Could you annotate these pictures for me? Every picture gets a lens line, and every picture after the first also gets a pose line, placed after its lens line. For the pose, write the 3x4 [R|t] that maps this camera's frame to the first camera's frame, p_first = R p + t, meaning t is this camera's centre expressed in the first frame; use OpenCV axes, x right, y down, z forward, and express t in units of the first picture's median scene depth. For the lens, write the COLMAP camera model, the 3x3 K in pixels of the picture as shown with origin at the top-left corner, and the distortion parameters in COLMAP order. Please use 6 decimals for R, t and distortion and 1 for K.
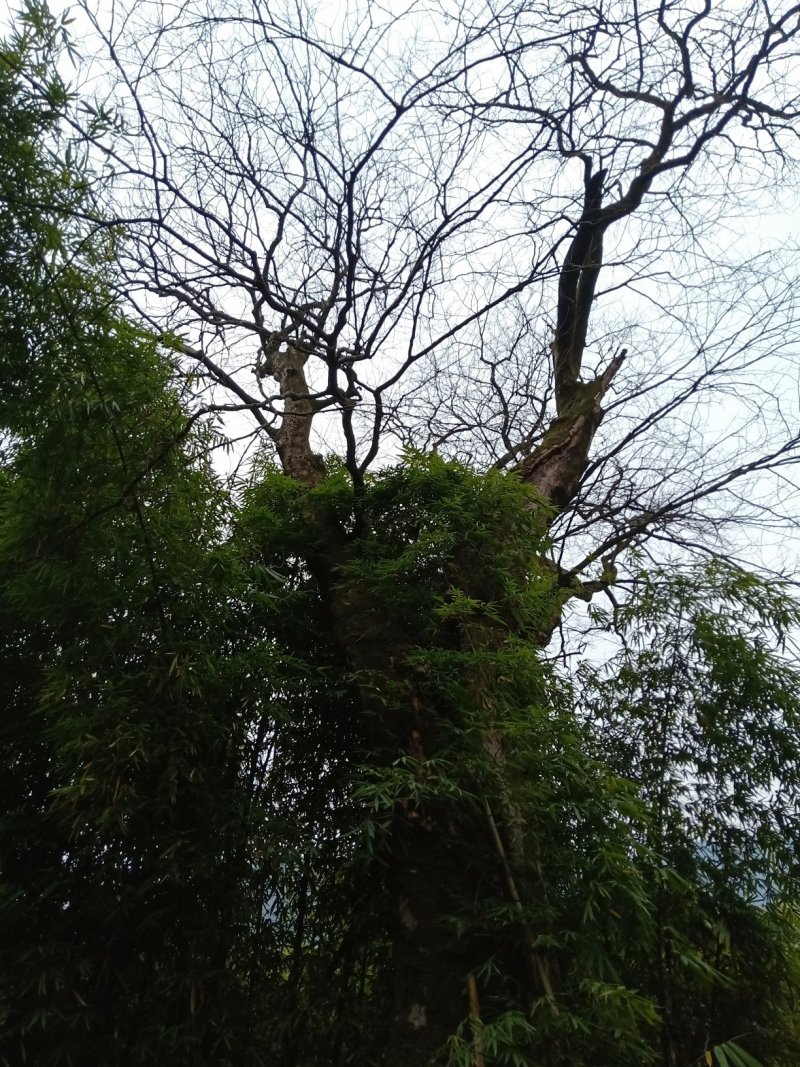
lens RADIAL K [[855.9, 0, 400.0], [0, 855.9, 533.5], [0, 0, 1]] dist [0.038828, -0.052238]
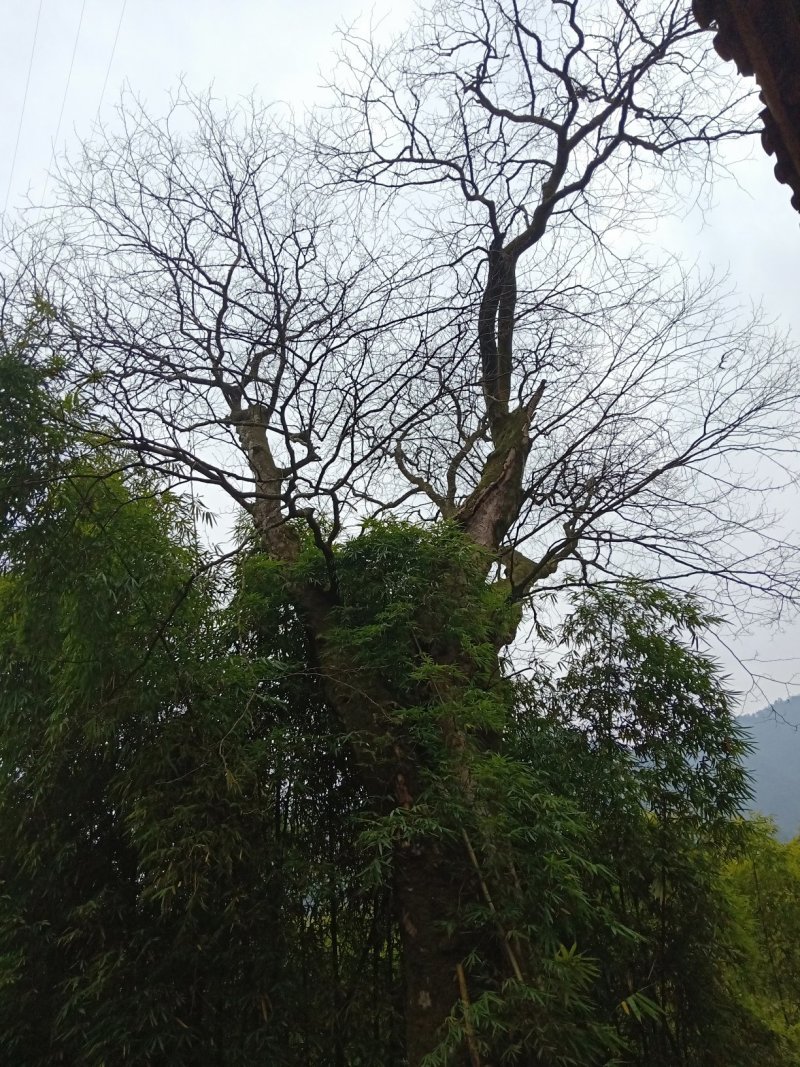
lens RADIAL K [[883.7, 0, 415.9], [0, 883.7, 535.7], [0, 0, 1]] dist [0.094804, -0.195941]
pose [[0.988966, -0.147858, 0.009134, 0.053347], [0.145763, 0.982250, 0.118059, -0.172236], [-0.026428, -0.115425, 0.992965, -0.166768]]
